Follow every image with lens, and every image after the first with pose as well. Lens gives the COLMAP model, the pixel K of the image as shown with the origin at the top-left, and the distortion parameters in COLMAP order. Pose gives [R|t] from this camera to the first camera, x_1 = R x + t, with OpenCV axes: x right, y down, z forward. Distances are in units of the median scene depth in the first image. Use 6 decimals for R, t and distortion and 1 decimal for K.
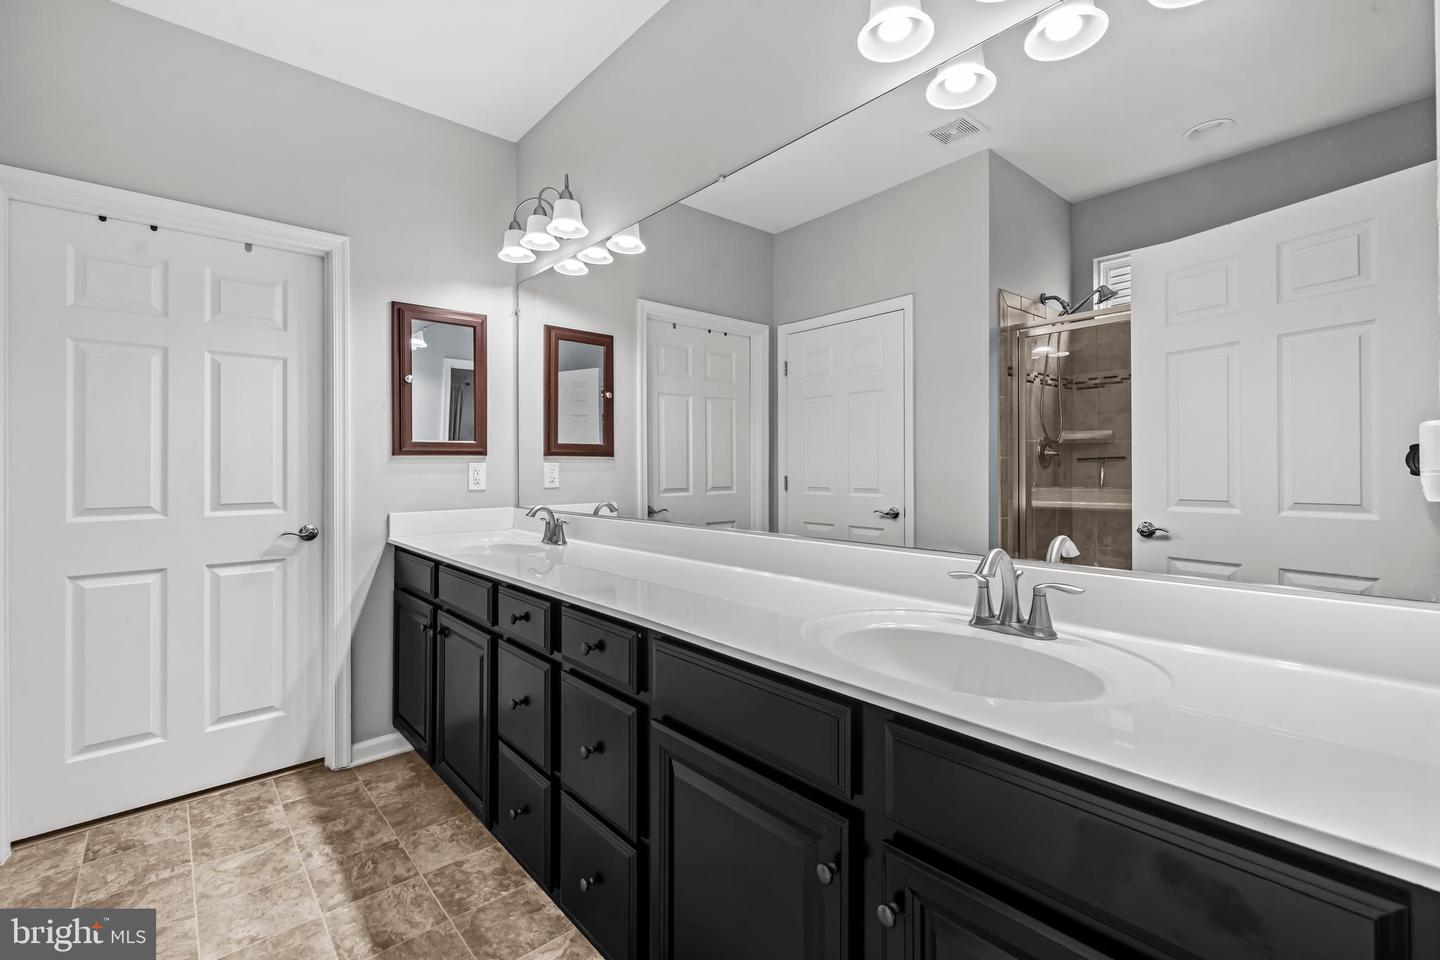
lens RADIAL K [[621.3, 0, 718.3], [0, 621.3, 471.2], [0, 0, 1]] dist [-0.000497, 0.000309]
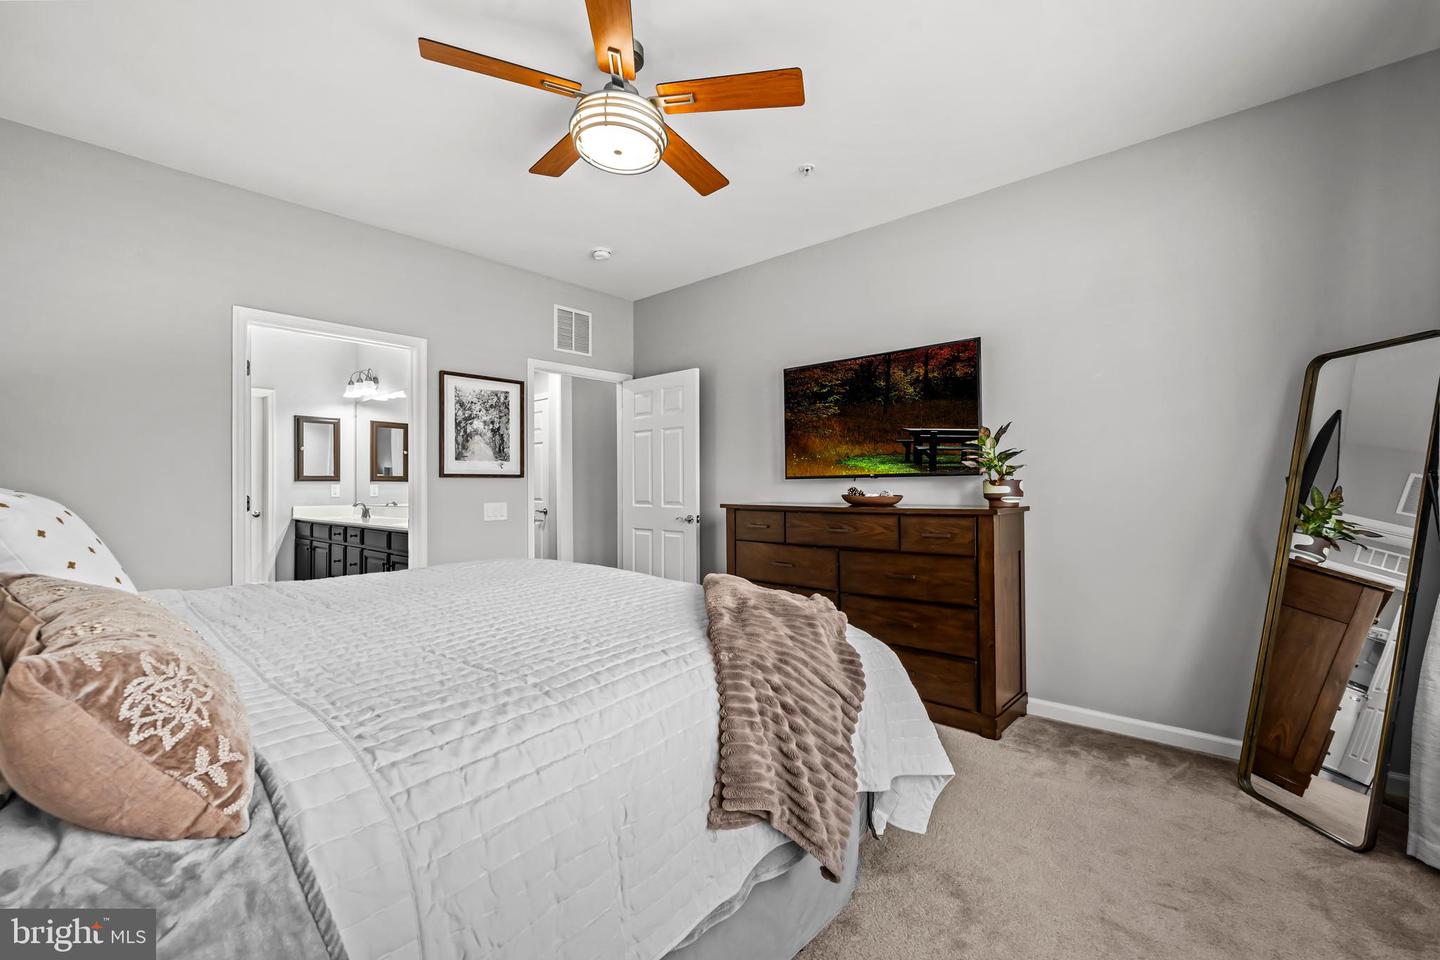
lens RADIAL K [[621.3, 0, 721.8], [0, 621.3, 484.8], [0, 0, 1]] dist [-0.000497, 0.000309]
pose [[0.993918, -0.002018, 0.110105, 0.806649], [0.003123, 0.999947, -0.009858, 0.014547], [-0.110079, 0.010142, 0.993871, -1.482386]]
